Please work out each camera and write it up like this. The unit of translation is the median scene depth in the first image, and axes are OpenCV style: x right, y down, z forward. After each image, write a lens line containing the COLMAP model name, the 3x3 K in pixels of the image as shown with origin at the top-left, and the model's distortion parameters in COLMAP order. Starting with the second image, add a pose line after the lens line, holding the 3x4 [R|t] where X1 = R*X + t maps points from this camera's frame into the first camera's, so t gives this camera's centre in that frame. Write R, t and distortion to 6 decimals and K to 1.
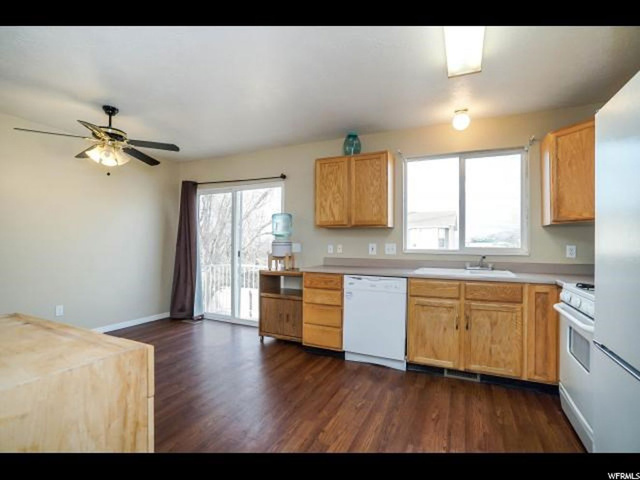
lens RADIAL K [[303.4, 0, 320.0], [0, 303.4, 240.0], [0, 0, 1]] dist [-0.049492, 0.000439]
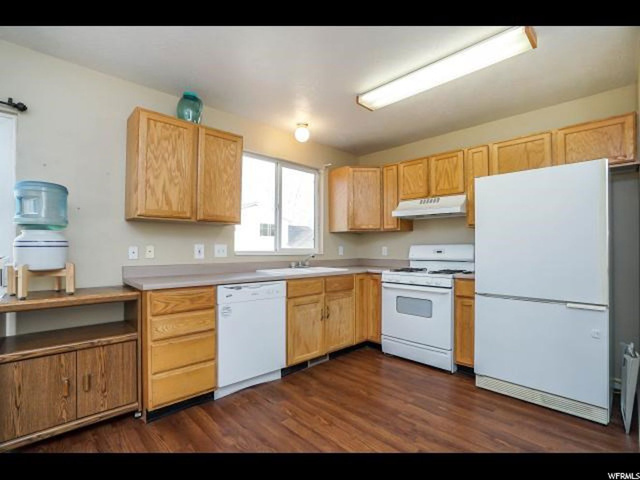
lens RADIAL K [[306.7, 0, 325.9], [0, 306.7, 246.1], [0, 0, 1]] dist [-0.034644, 0.000495]
pose [[0.347591, 0.002203, 0.937644, -0.528069], [-0.009537, 0.999954, 0.001186, 0.013826], [-0.937598, -0.009354, 0.347596, 0.492375]]
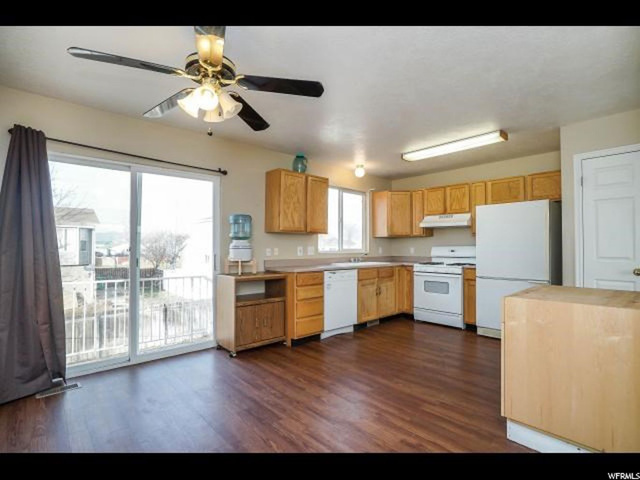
lens RADIAL K [[312.4, 0, 320.0], [0, 312.4, 240.0], [0, 0, 1]] dist [-0.035716, 0.000222]
pose [[0.379685, 0.015316, 0.924989, -1.138821], [-0.008439, 0.999879, -0.013092, 0.000514], [-0.925078, -0.002835, 0.379768, 0.518242]]
